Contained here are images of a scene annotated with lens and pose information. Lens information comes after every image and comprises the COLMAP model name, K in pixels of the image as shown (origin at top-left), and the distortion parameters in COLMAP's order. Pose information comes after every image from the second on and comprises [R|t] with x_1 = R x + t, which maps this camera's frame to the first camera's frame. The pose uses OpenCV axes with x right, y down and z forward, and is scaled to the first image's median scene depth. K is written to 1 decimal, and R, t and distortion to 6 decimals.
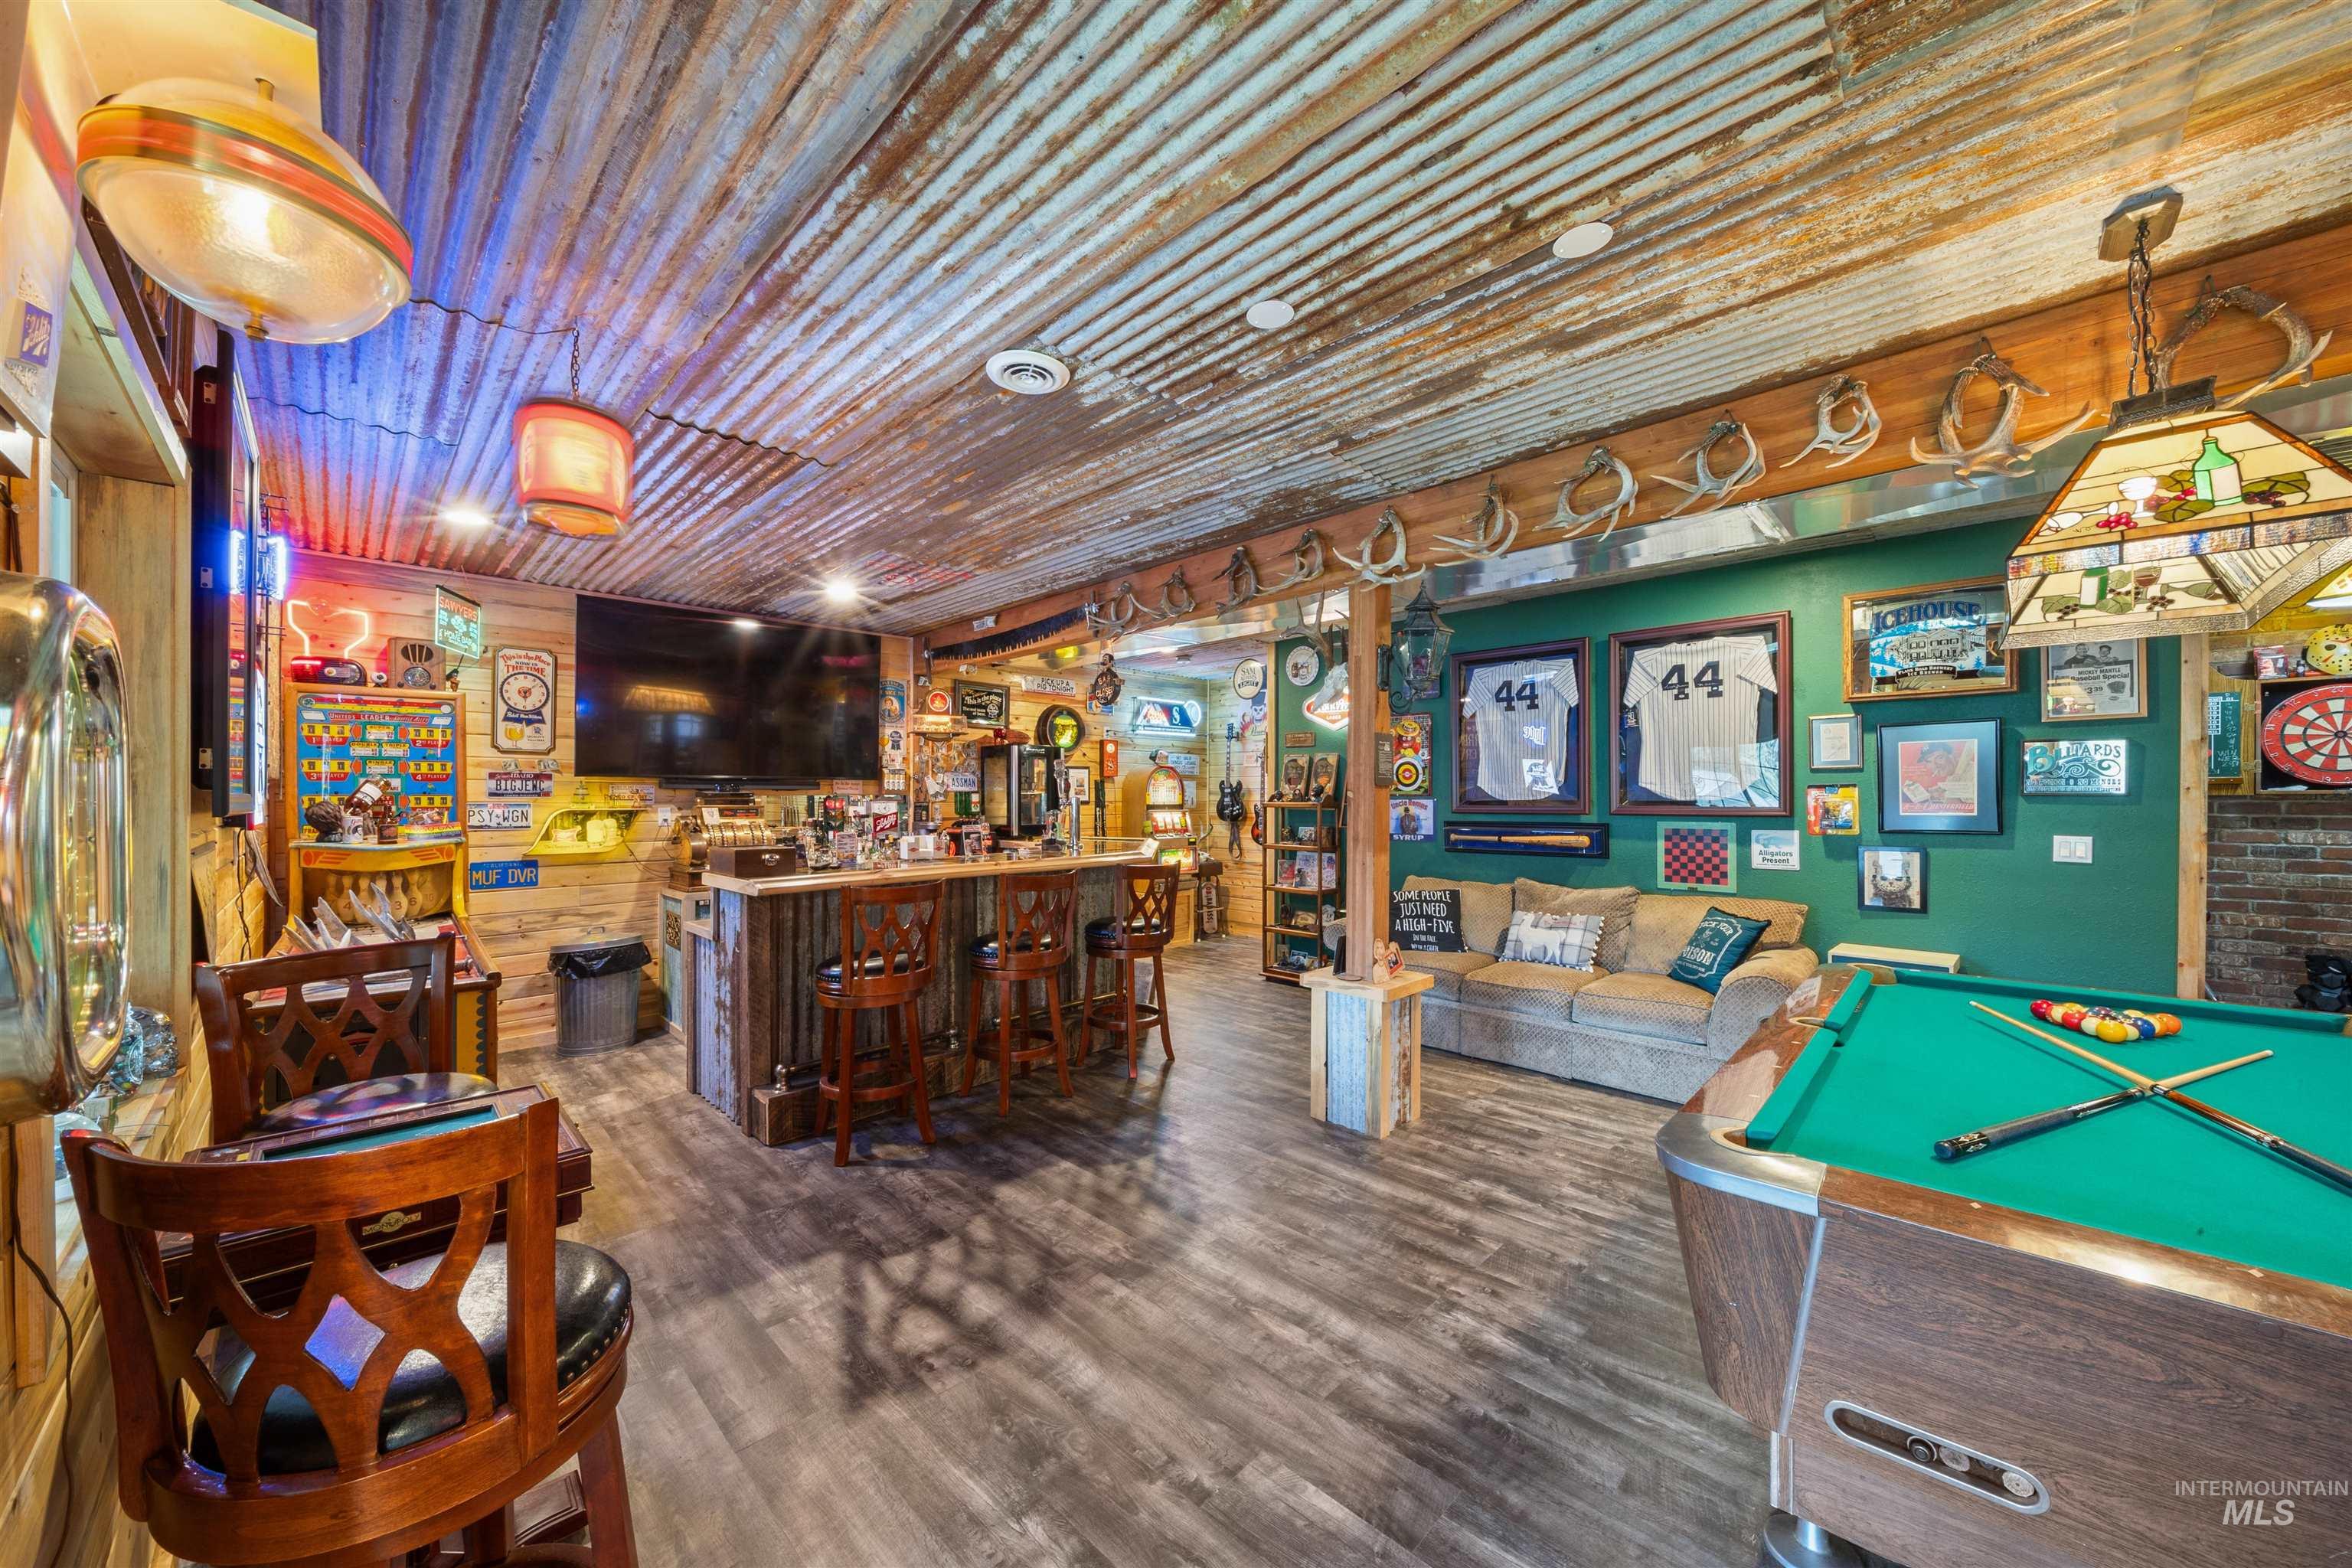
lens RADIAL K [[834.8, 0, 1179.7], [0, 834.8, 793.1], [0, 0, 1]] dist [-0.000445, -0.000044]
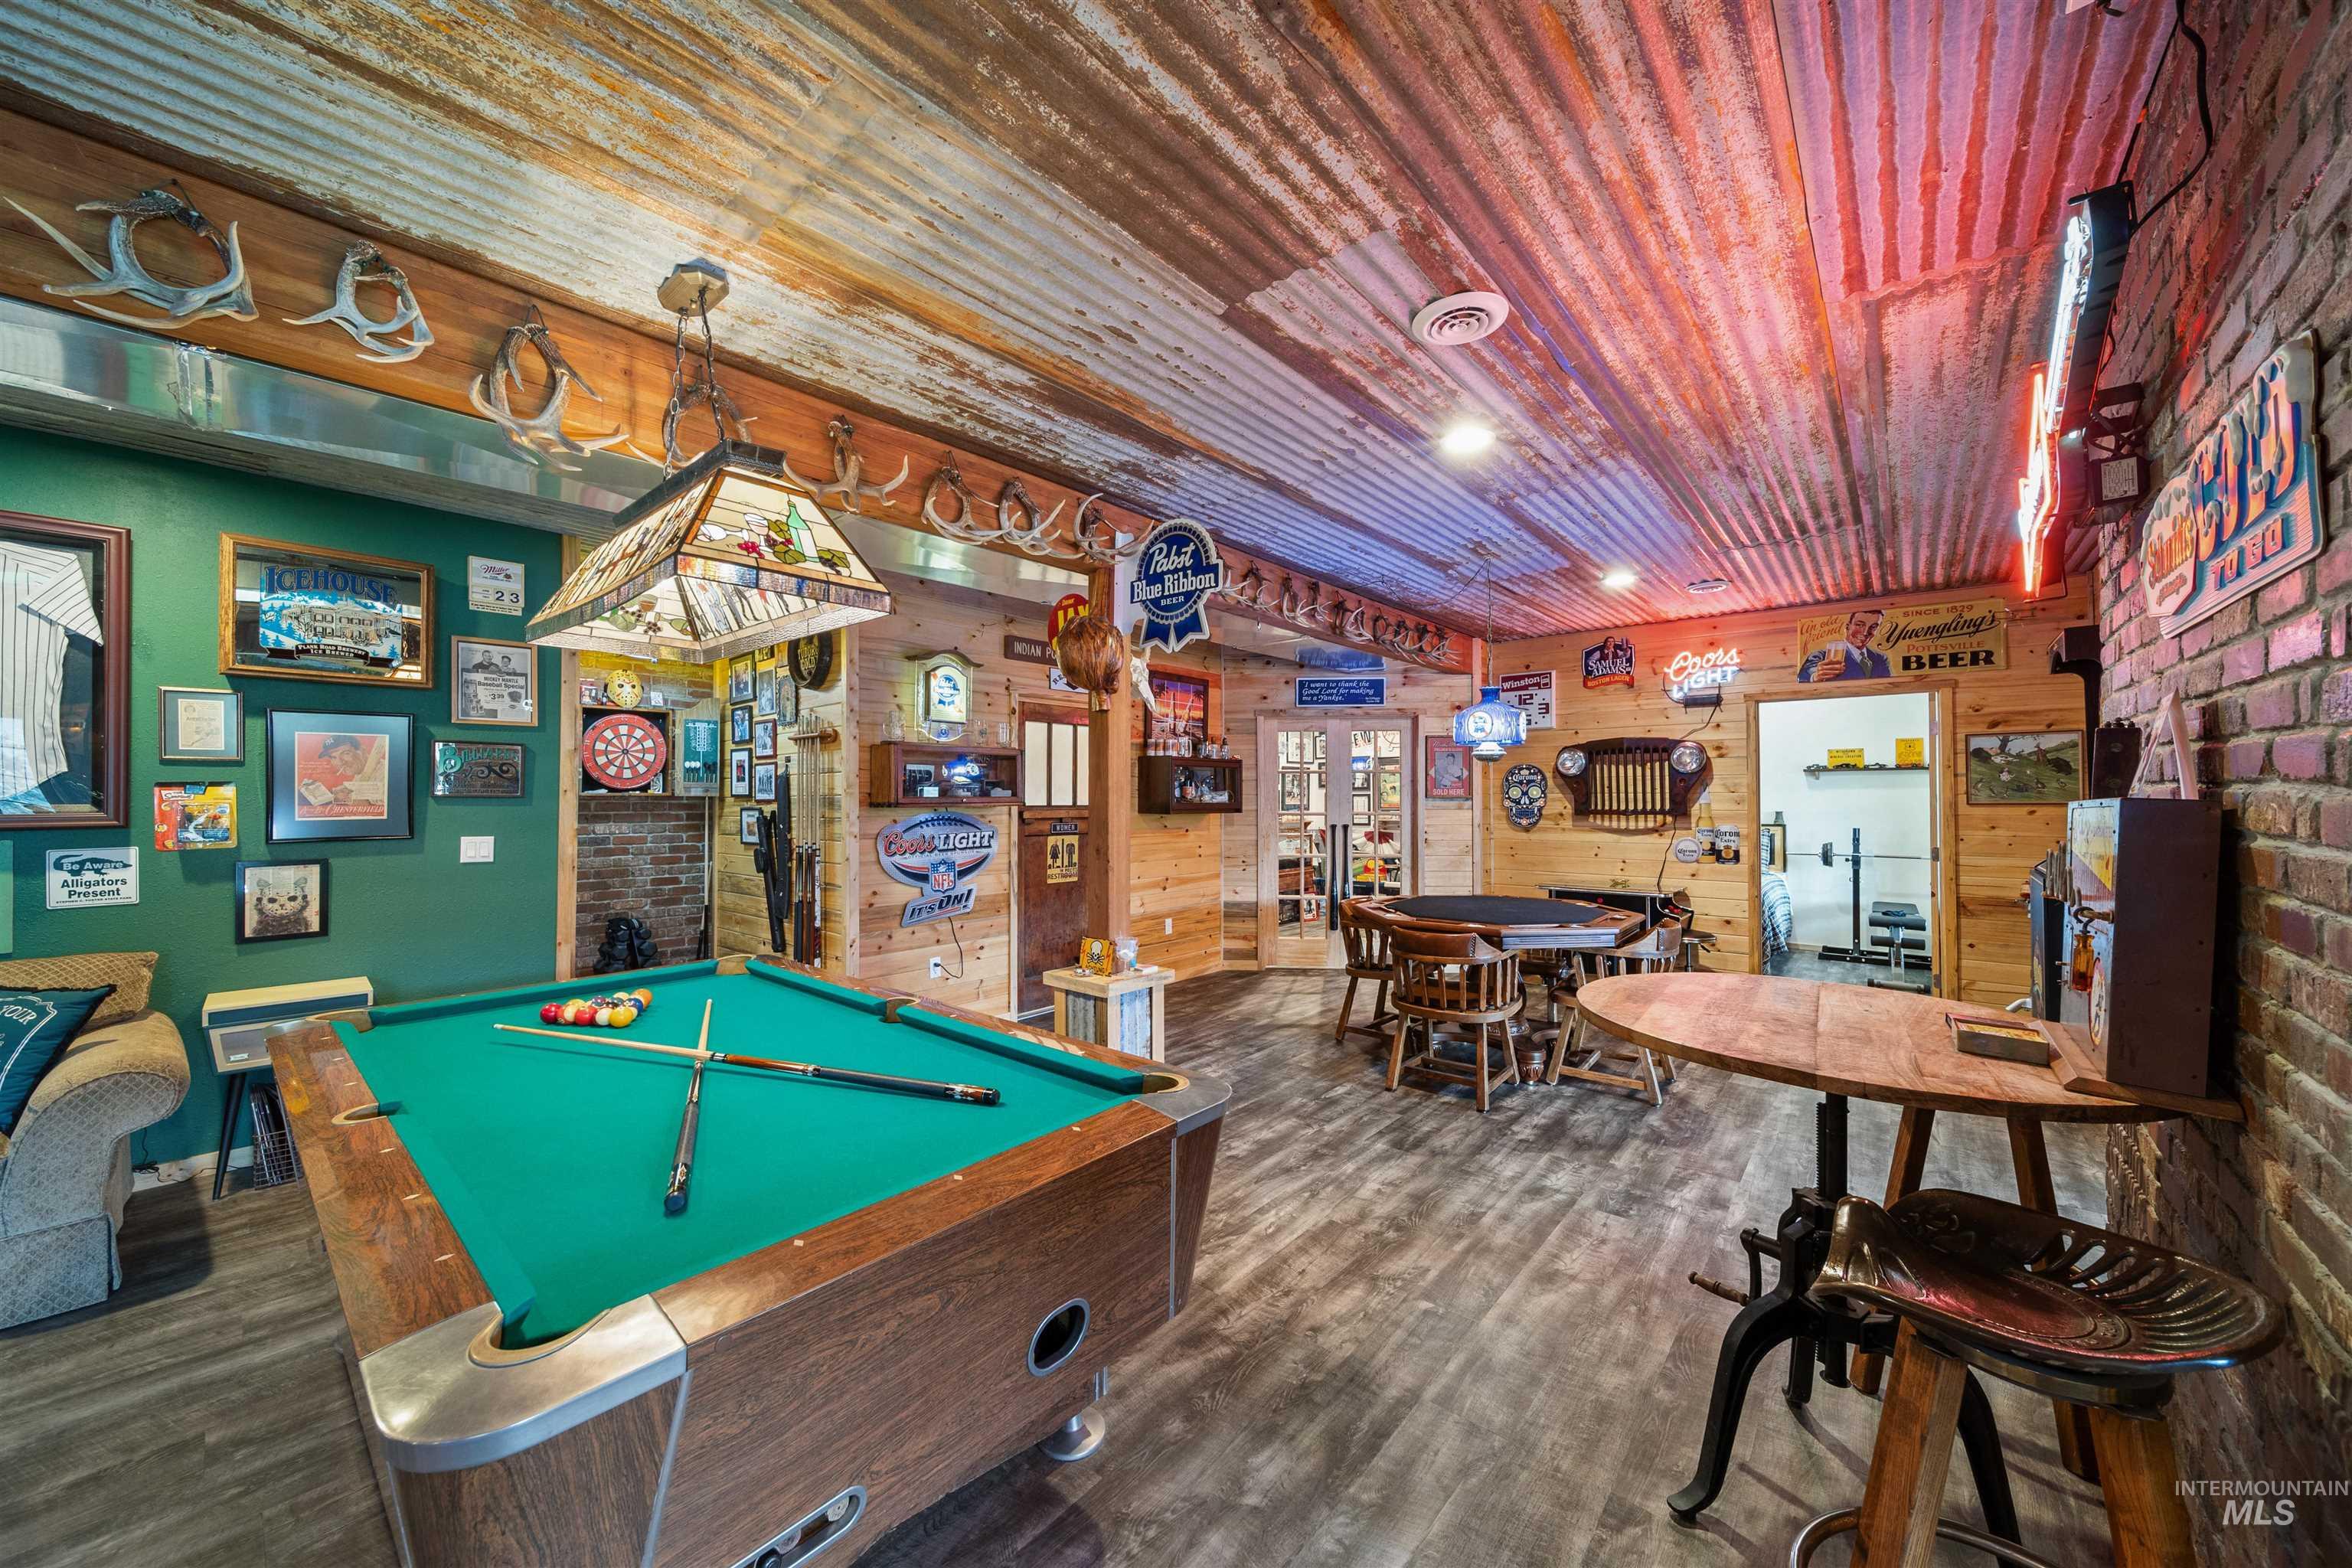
lens RADIAL K [[839.2, 0, 1170.5], [0, 839.2, 788.1], [0, 0, 1]] dist [-0.001911, -0.000195]
pose [[-0.047839, 0.011076, 0.998794, 0.000578], [-0.004474, 0.999926, -0.011303, -0.000142], [-0.998845, -0.005009, -0.047786, 0.188838]]
